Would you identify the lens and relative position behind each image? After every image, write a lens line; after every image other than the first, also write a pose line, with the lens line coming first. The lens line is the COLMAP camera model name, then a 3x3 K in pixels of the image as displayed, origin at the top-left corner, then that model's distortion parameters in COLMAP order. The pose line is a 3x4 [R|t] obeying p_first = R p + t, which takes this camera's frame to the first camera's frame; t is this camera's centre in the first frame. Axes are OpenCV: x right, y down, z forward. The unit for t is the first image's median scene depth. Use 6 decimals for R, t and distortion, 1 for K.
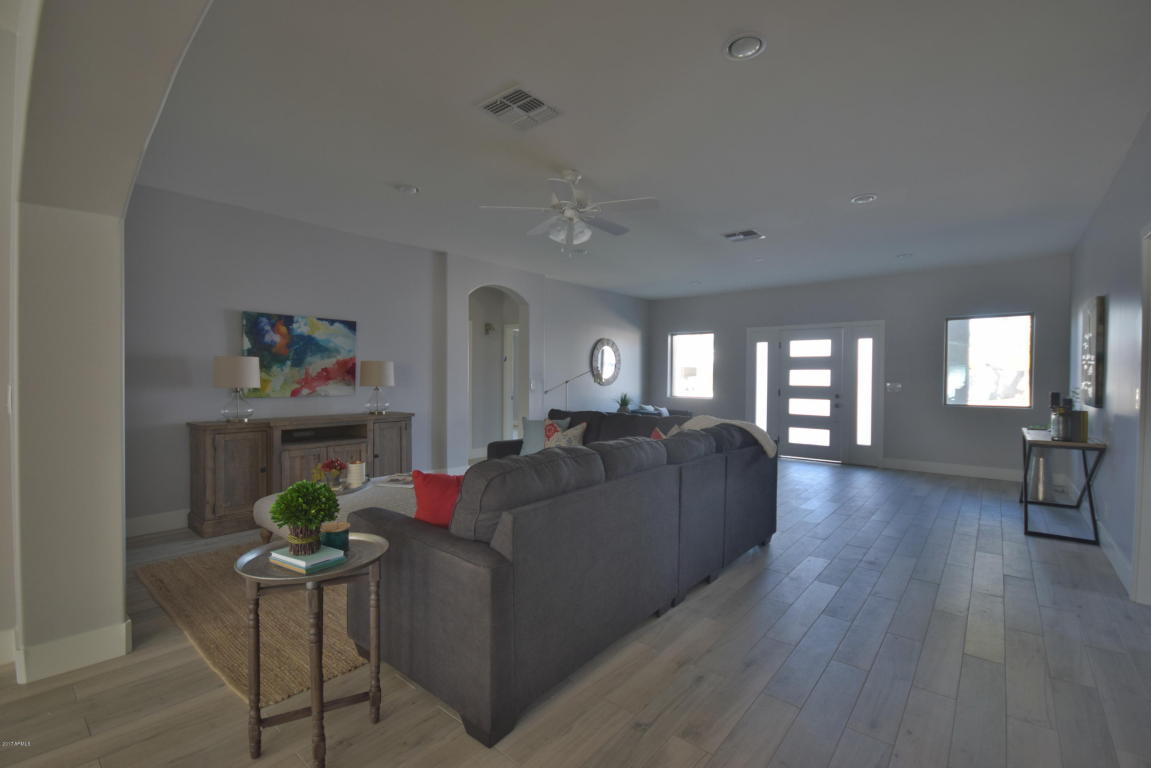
lens RADIAL K [[505.4, 0, 581.2], [0, 505.4, 386.9], [0, 0, 1]] dist [0.009694, -0.012259]
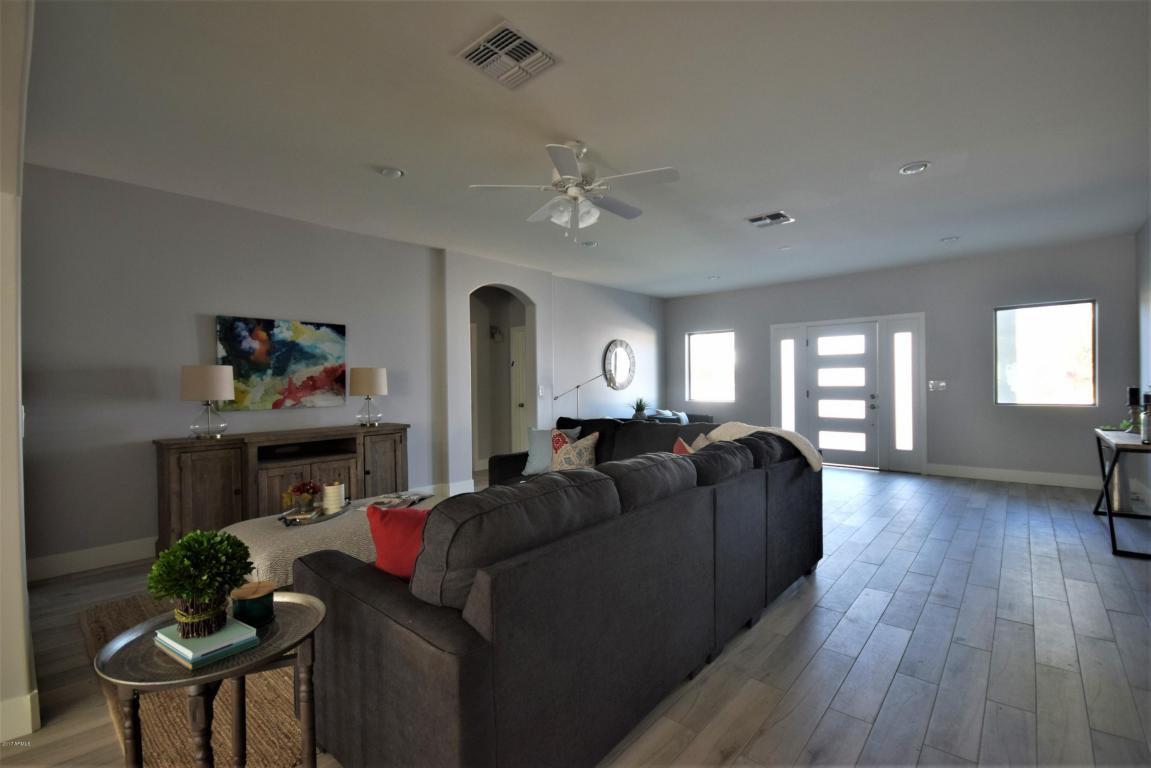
lens RADIAL K [[505.4, 0, 579.7], [0, 505.4, 387.4], [0, 0, 1]] dist [0.009694, -0.012259]
pose [[0.999342, -0.019274, -0.030736, 0.004609], [0.019012, 0.999781, -0.008797, -0.000404], [0.030899, 0.008207, 0.999489, 0.087022]]
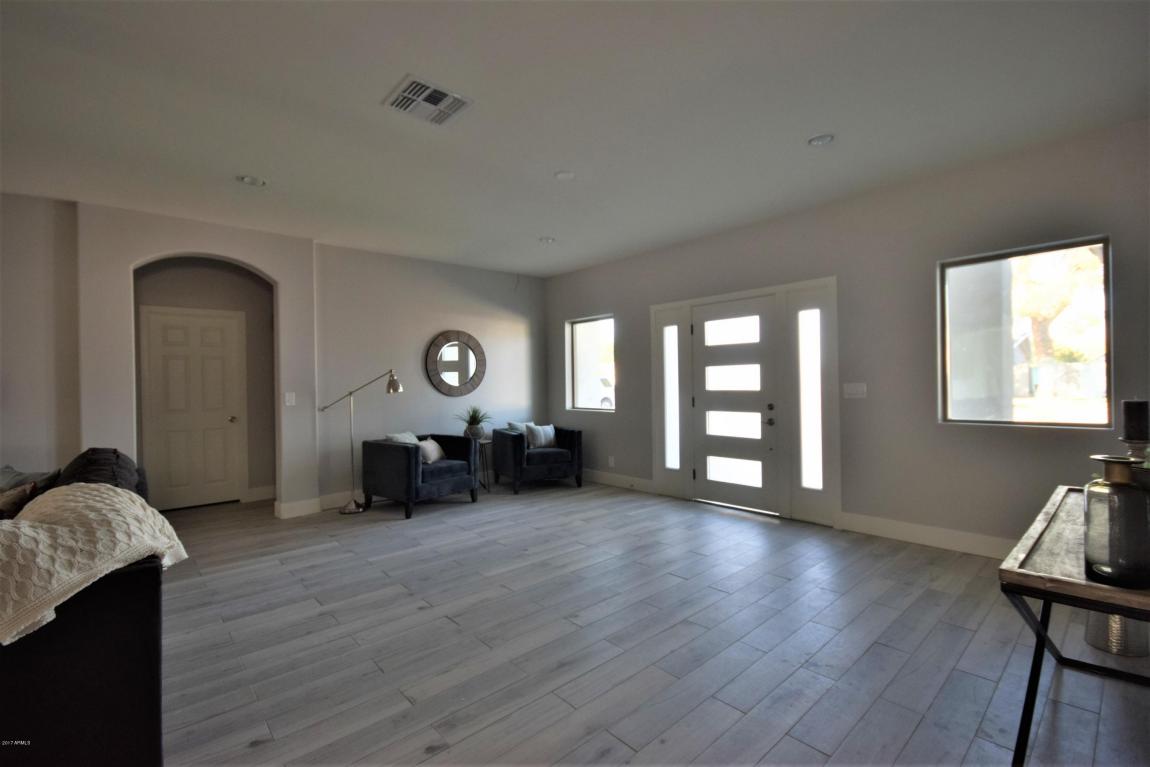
lens RADIAL K [[505.0, 0, 576.0], [0, 505.0, 384.2], [0, 0, 1]] dist [0.009694, -0.012259]
pose [[0.989391, -0.025668, -0.142994, 0.472061], [0.023299, 0.999563, -0.018214, -0.004165], [0.143399, 0.014689, 0.989556, 0.468052]]
